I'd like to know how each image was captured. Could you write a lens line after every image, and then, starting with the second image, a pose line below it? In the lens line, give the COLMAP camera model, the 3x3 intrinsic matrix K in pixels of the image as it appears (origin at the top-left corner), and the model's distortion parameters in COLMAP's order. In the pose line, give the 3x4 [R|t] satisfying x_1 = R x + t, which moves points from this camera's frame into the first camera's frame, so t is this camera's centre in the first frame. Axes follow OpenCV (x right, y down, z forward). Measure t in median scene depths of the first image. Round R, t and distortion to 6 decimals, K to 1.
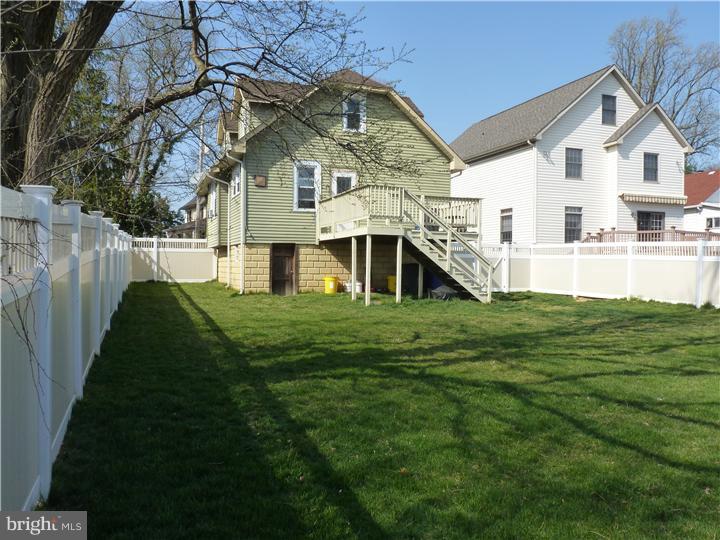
lens RADIAL K [[578.6, 0, 362.1], [0, 578.6, 270.7], [0, 0, 1]] dist [-0.023147, 0.016874]
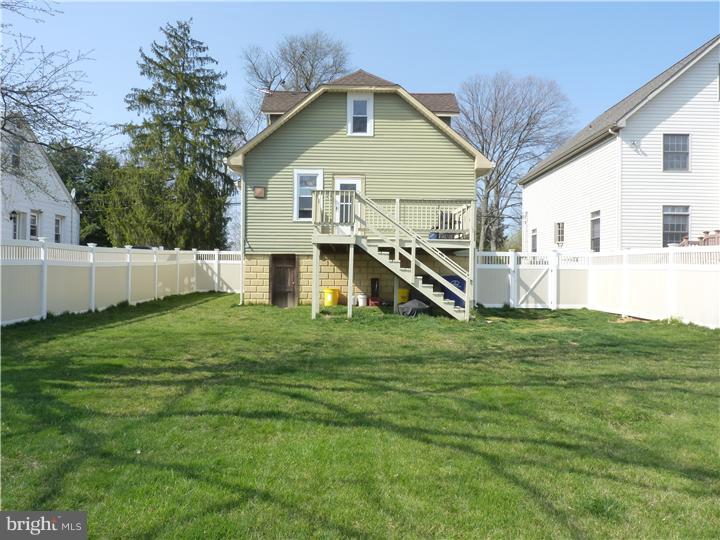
lens RADIAL K [[578.6, 0, 359.9], [0, 578.6, 269.8], [0, 0, 1]] dist [-0.023147, 0.016874]
pose [[0.936221, -0.002179, -0.351404, 0.319693], [-0.006184, 0.999724, -0.022675, 0.000713], [0.351357, 0.023402, 0.935949, 0.120776]]
